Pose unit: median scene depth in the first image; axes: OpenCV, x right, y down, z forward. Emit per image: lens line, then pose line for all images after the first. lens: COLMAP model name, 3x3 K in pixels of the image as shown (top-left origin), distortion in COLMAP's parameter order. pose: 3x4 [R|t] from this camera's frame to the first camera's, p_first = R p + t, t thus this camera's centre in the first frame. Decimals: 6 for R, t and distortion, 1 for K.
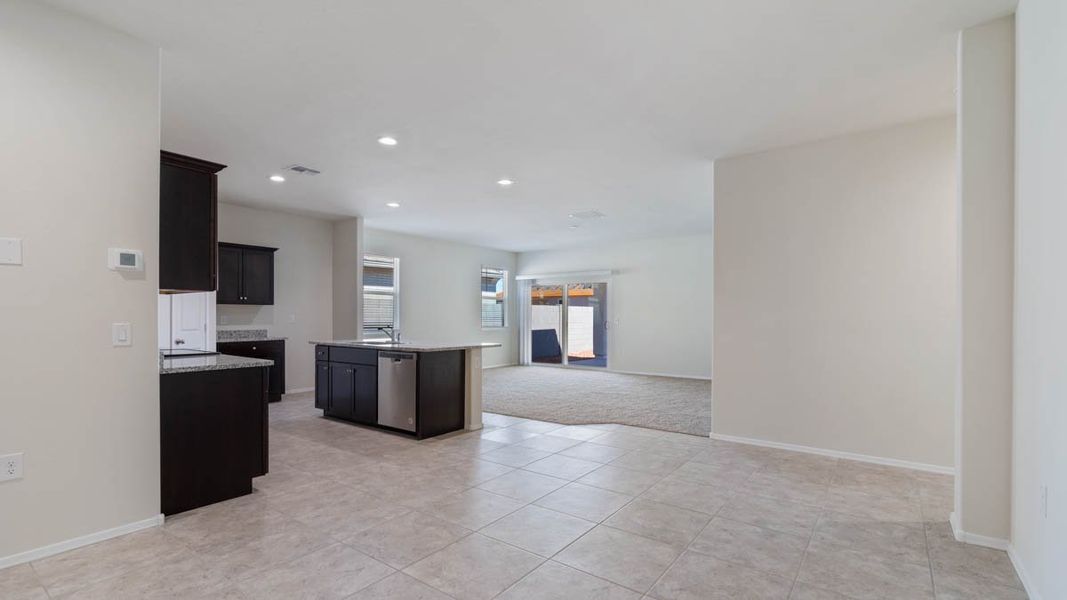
lens RADIAL K [[470.4, 0, 533.5], [0, 470.4, 300.0], [0, 0, 1]] dist [-0.000125, -0.000219]
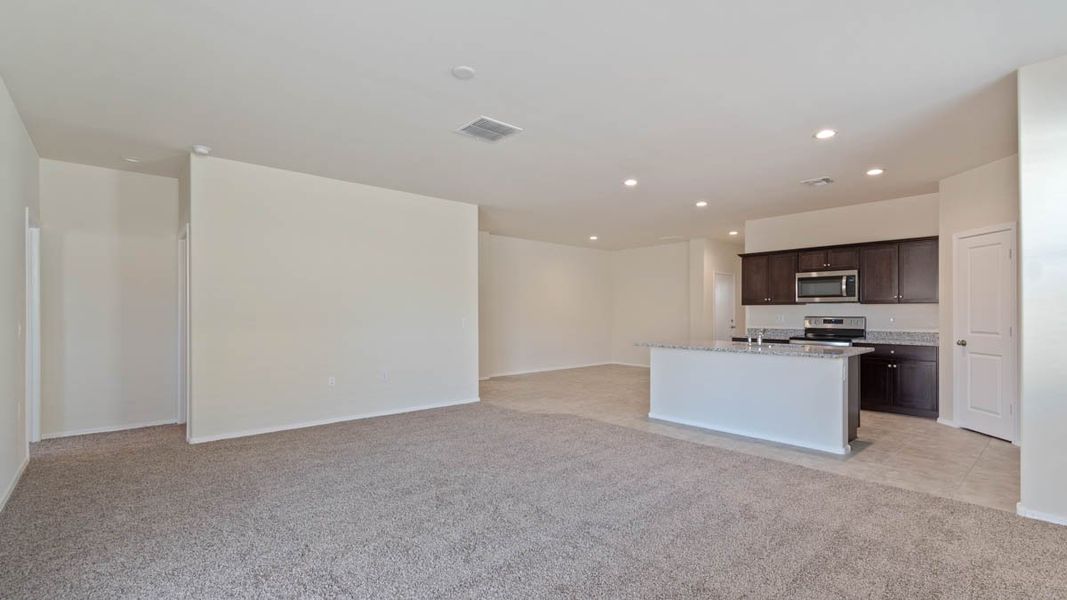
lens RADIAL K [[470.4, 0, 533.5], [0, 470.4, 300.0], [0, 0, 1]] dist [-0.000125, -0.000219]
pose [[-0.191453, -0.015358, -0.981382, 0.312635], [0.016802, 0.999680, -0.018923, 0.004509], [0.981358, -0.020112, -0.191134, 0.340040]]
